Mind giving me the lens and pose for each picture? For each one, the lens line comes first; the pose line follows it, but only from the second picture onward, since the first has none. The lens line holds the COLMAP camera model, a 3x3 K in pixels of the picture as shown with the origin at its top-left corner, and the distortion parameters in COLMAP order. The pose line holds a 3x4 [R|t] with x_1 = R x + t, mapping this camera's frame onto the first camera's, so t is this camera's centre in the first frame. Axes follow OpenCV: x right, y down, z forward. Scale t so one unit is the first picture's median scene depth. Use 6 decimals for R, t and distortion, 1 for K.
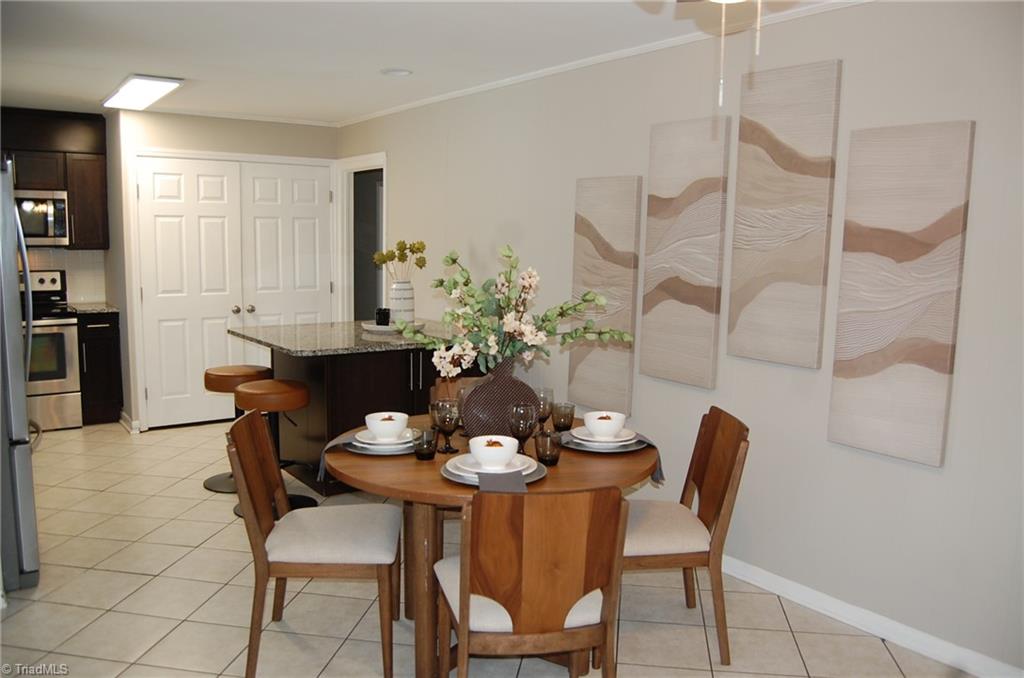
lens RADIAL K [[802.2, 0, 515.8], [0, 802.2, 343.0], [0, 0, 1]] dist [-0.098012, 0.039373]
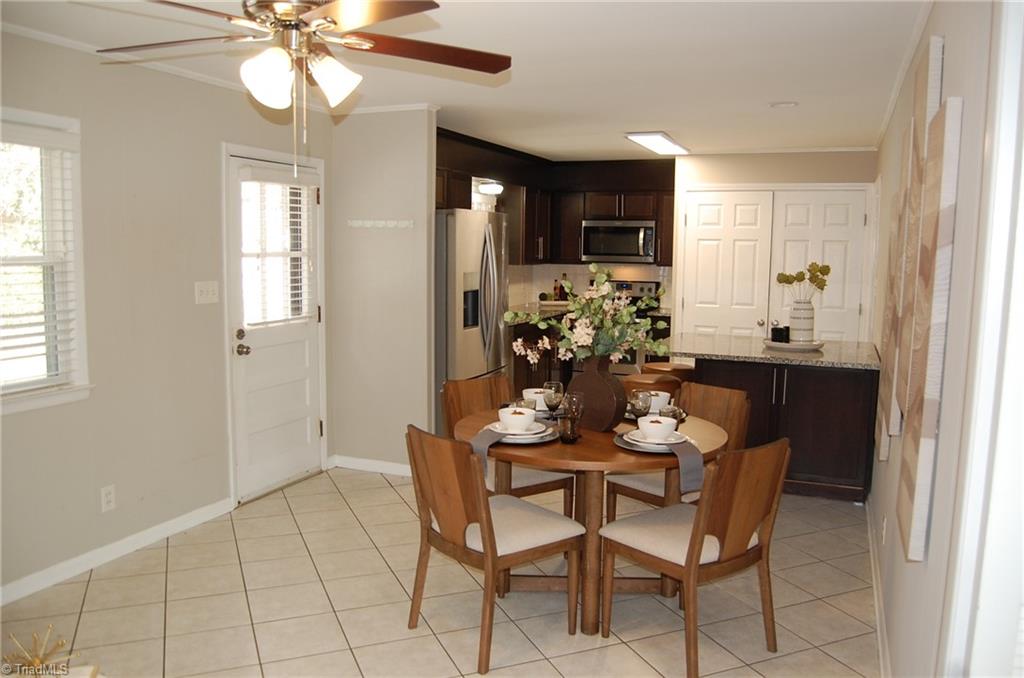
lens RADIAL K [[802.2, 0, 515.8], [0, 802.2, 343.0], [0, 0, 1]] dist [-0.098012, 0.039373]
pose [[0.528820, 0.090879, -0.843854, 0.436776], [-0.114003, 0.992847, 0.035483, -0.014509], [0.841043, 0.077438, 0.535398, 0.112736]]
